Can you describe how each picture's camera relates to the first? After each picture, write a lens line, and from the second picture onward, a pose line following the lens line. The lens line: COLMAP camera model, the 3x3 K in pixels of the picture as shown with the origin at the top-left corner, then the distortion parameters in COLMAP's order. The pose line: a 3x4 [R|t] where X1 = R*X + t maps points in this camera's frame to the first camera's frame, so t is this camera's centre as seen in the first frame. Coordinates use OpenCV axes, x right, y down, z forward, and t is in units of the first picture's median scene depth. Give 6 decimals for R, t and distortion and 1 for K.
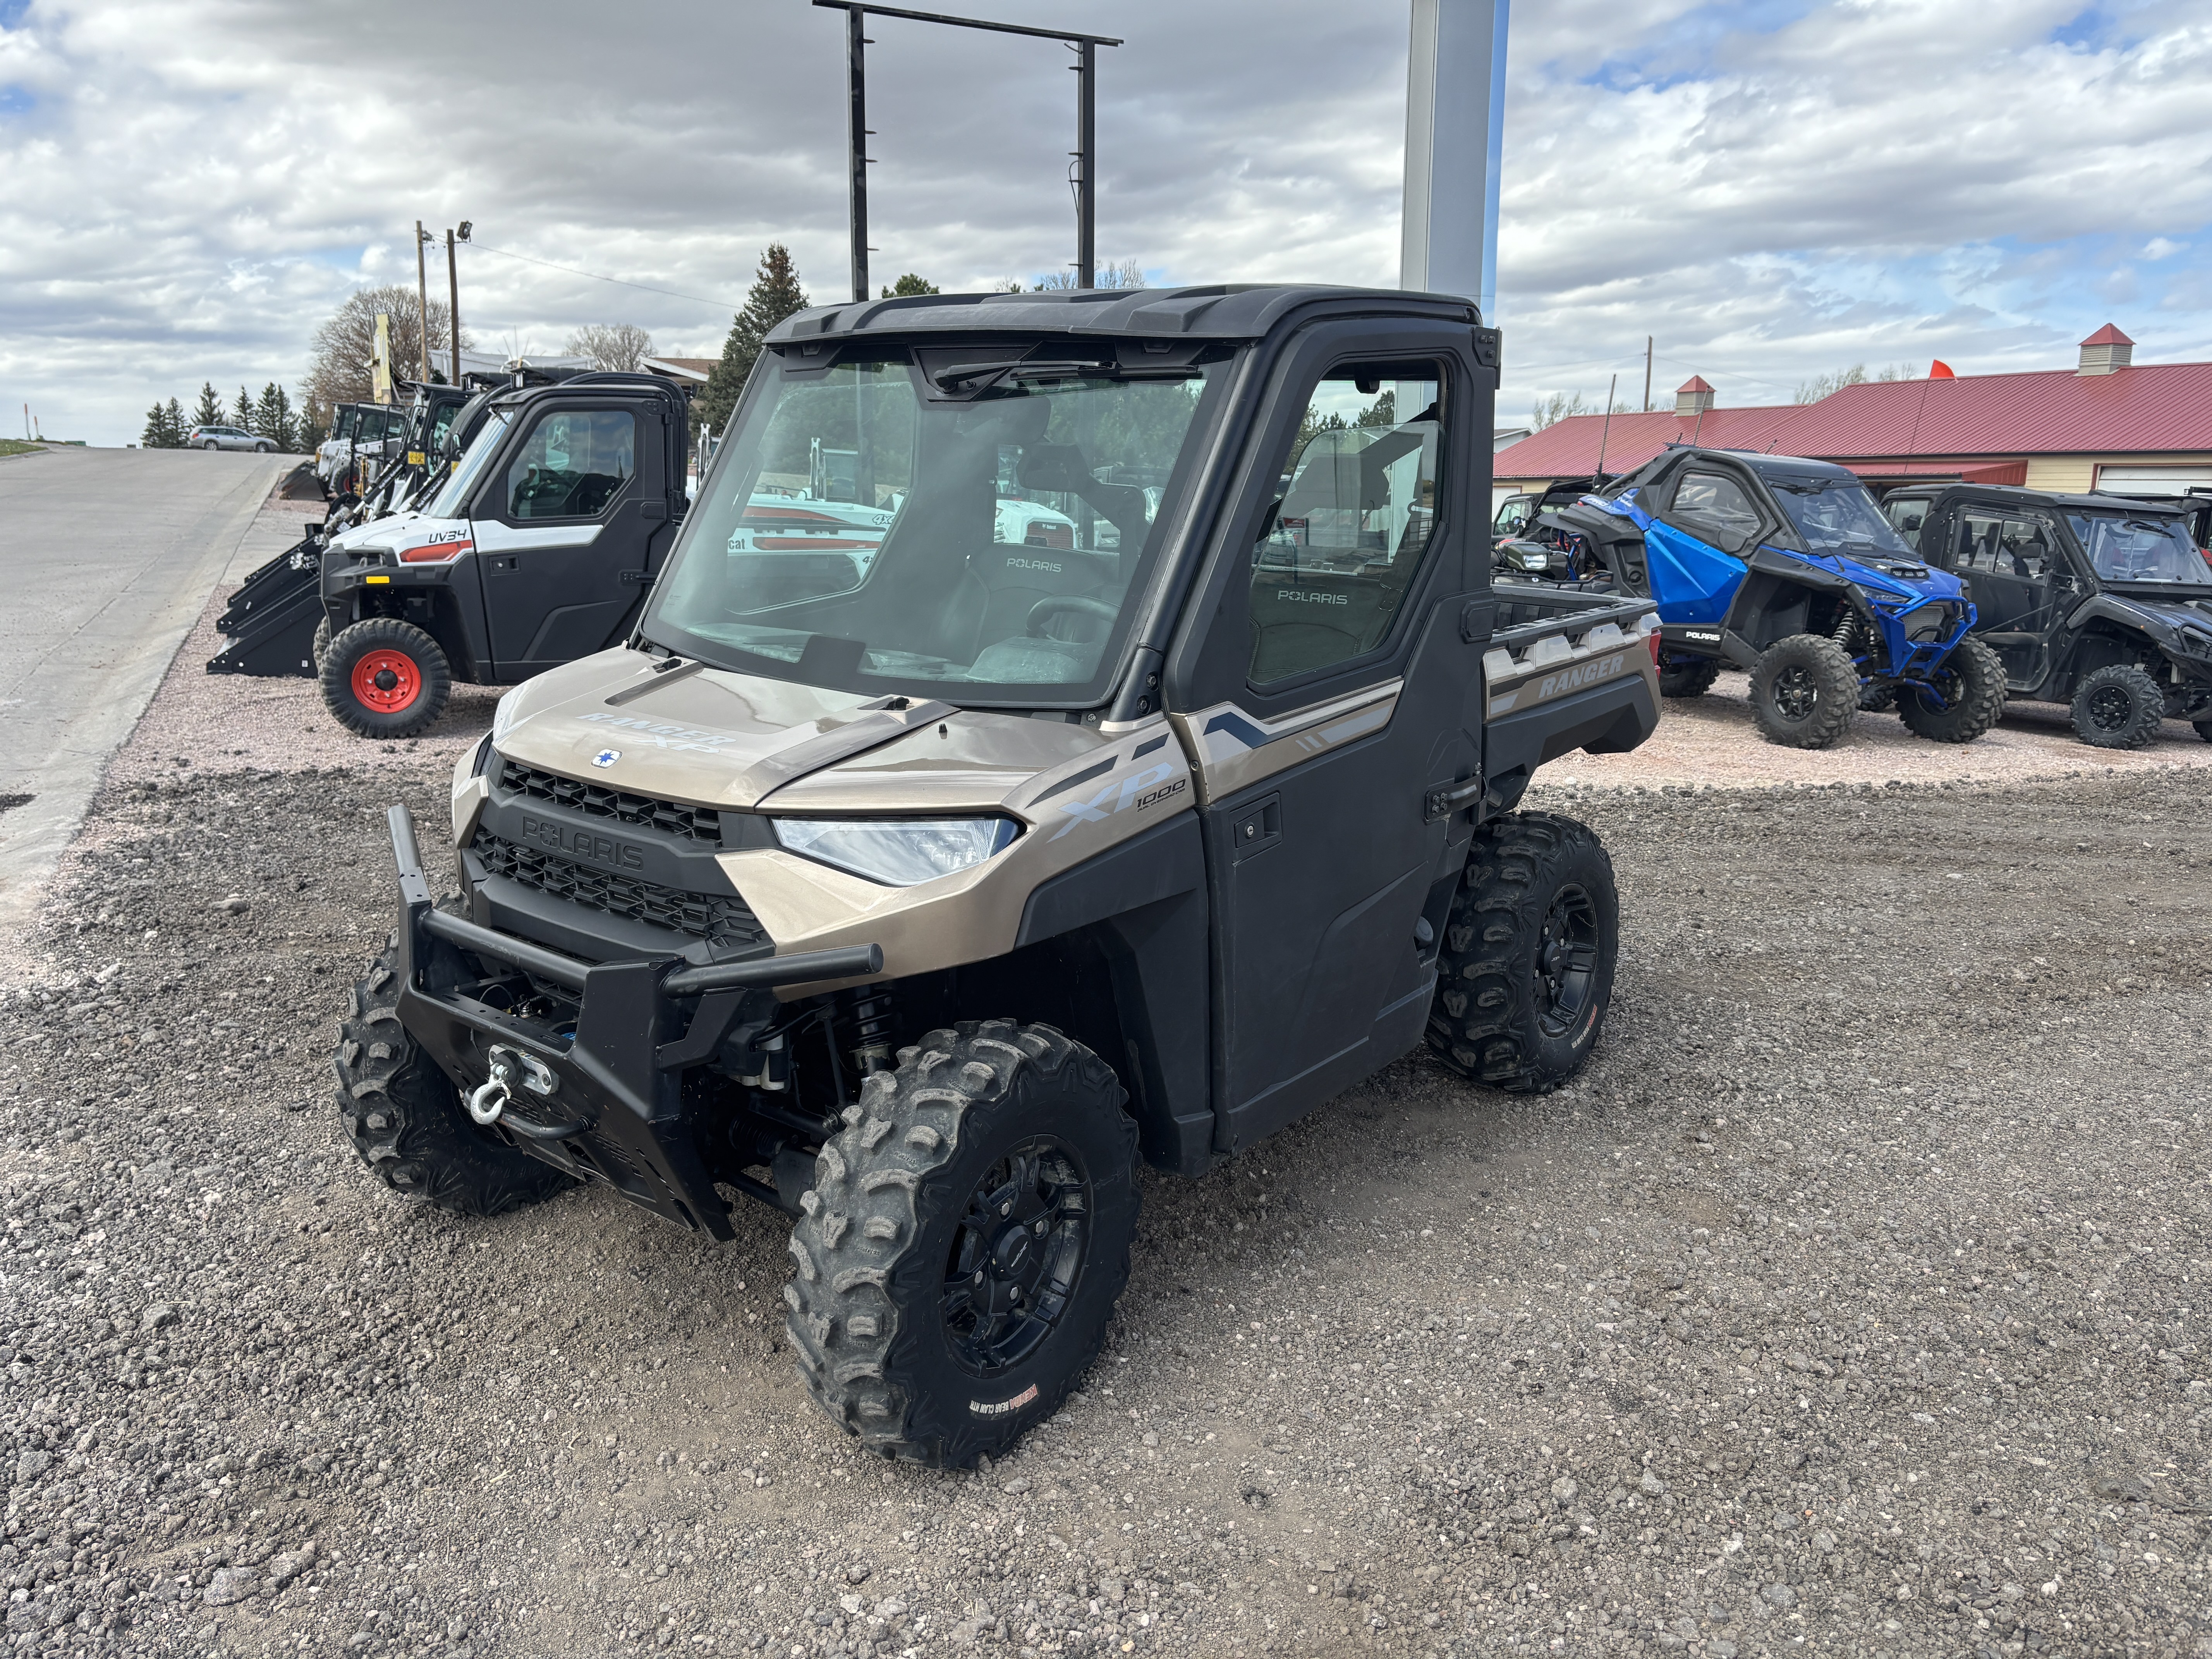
lens RADIAL K [[1806.7, 0, 1106.0], [0, 1806.7, 829.5], [0, 0, 1]] dist [0.009596, -0.013501]
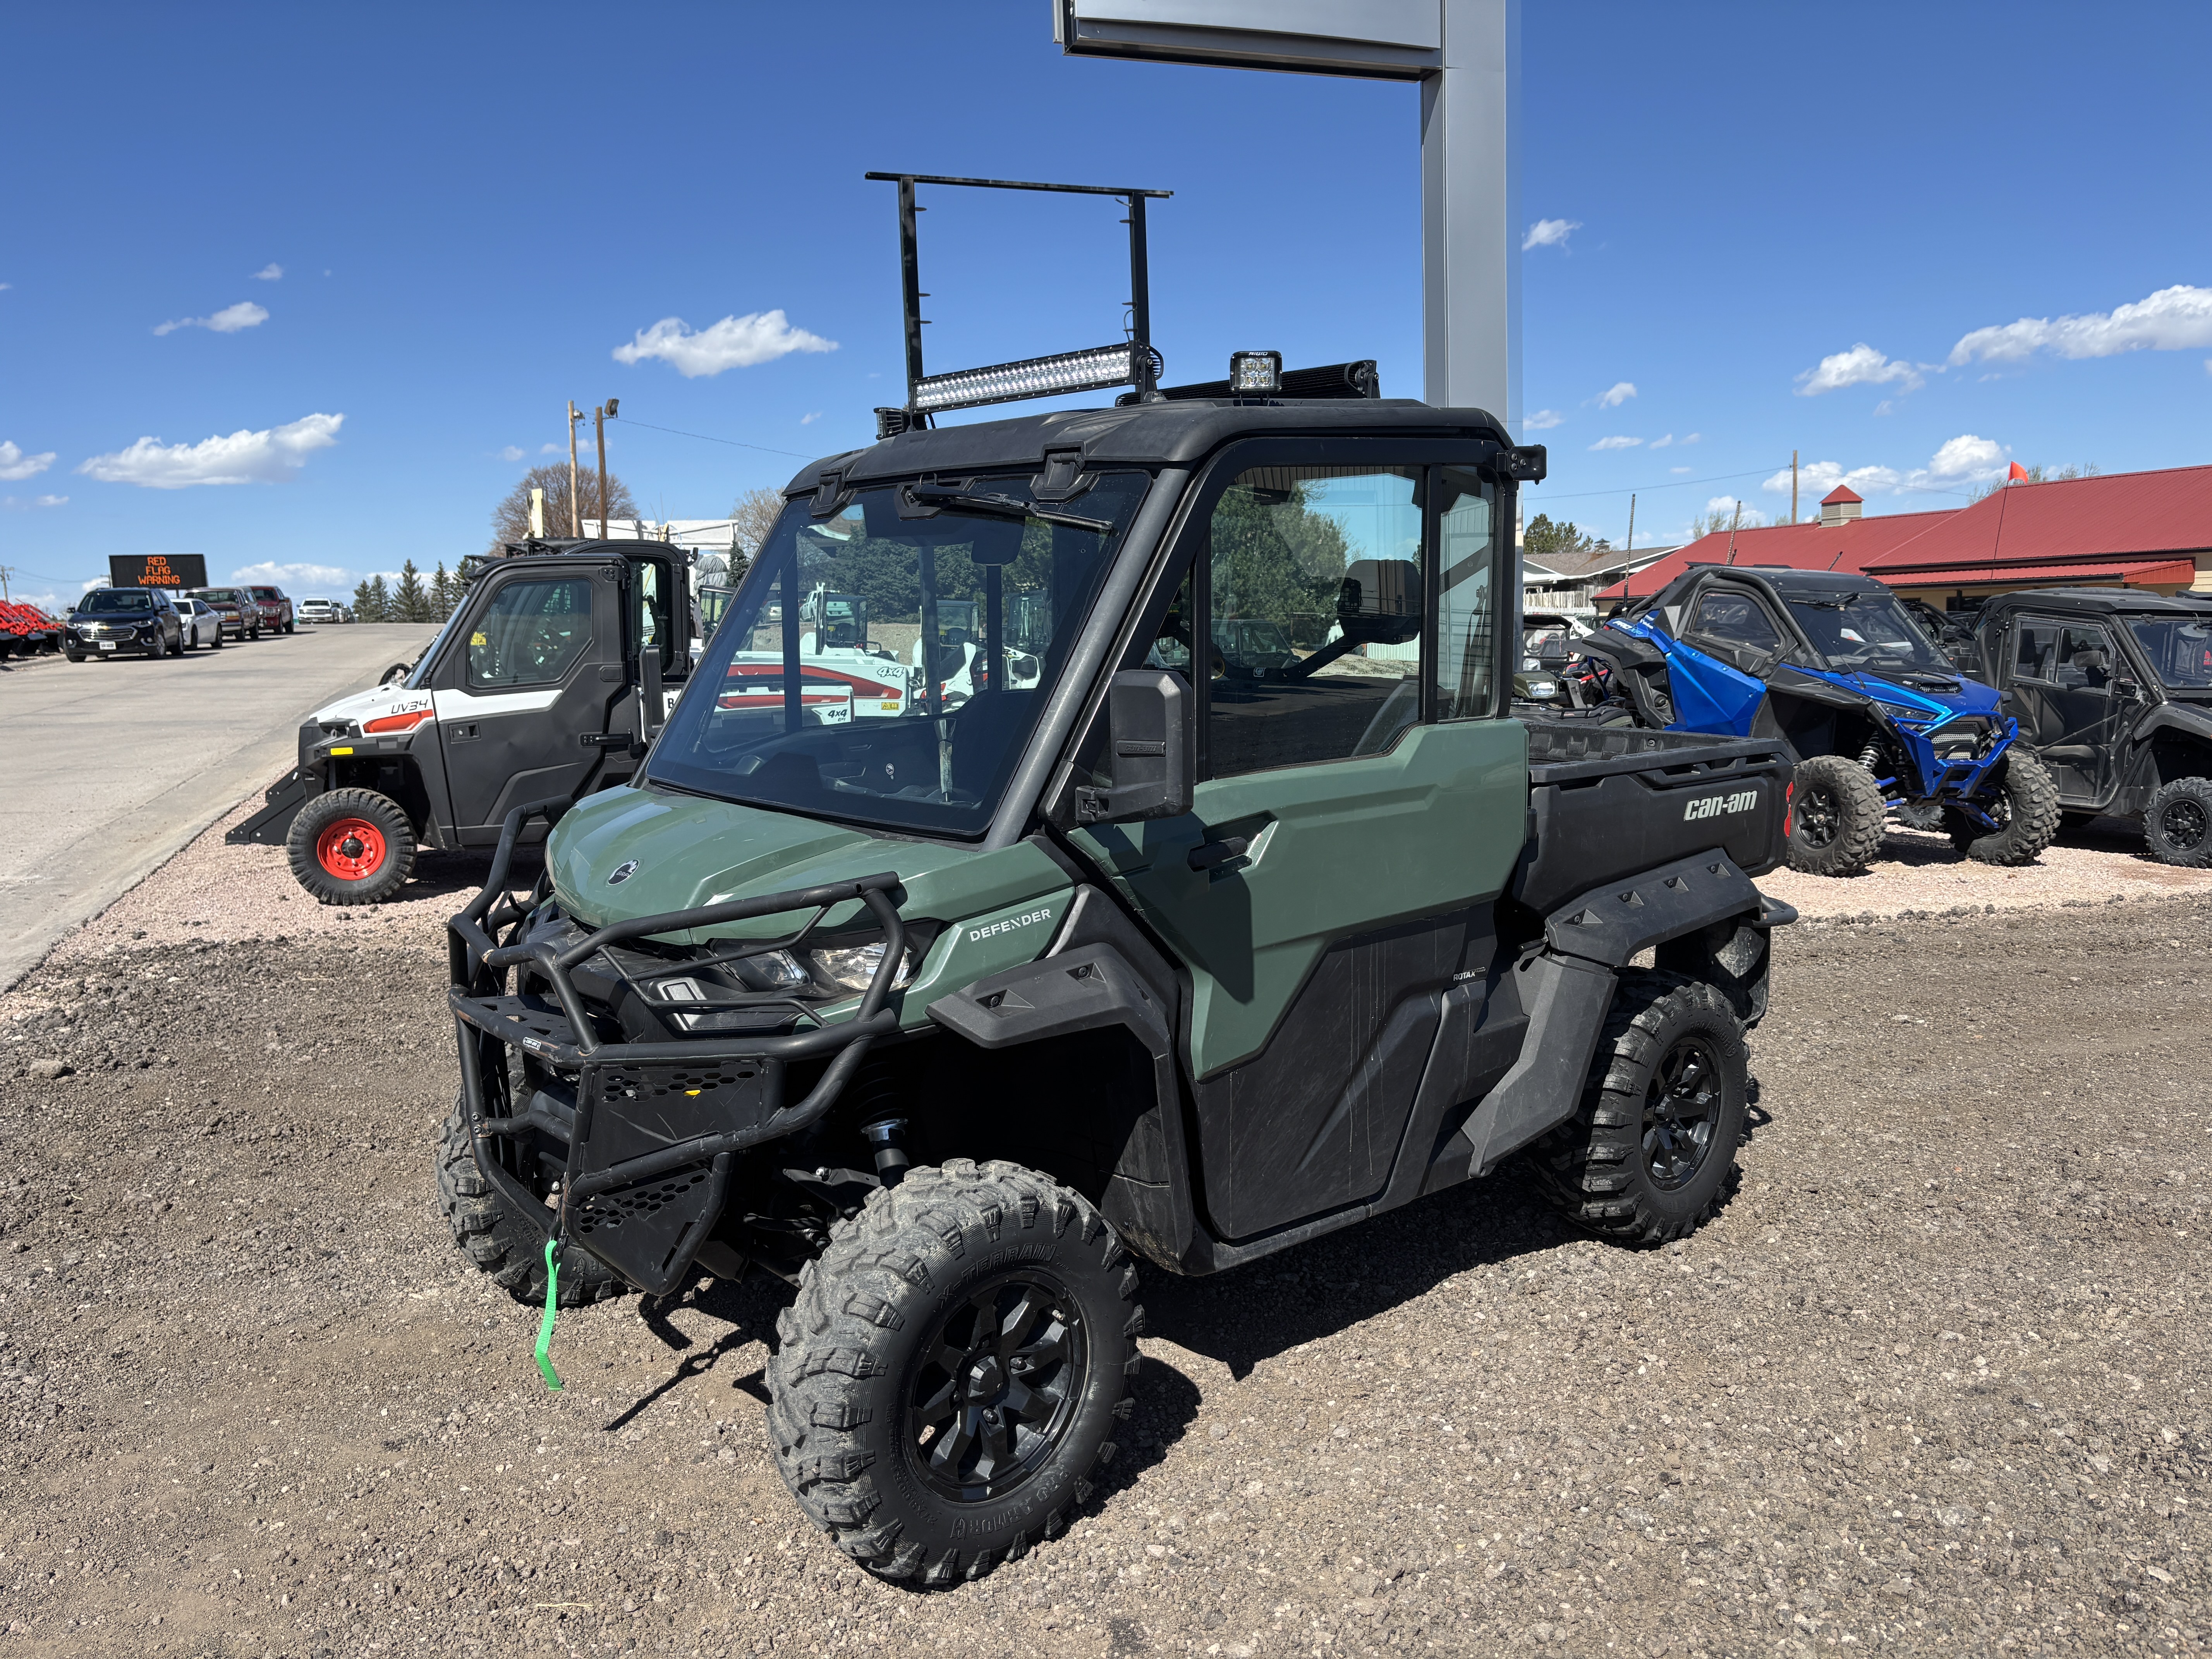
lens RADIAL K [[1806.7, 0, 1106.0], [0, 1806.7, 829.5], [0, 0, 1]] dist [0.009596, -0.013501]
pose [[0.994401, -0.028562, -0.101737, 0.106095], [0.020906, 0.996924, -0.075535, -0.005574], [0.103581, 0.072985, 0.991940, 0.023005]]
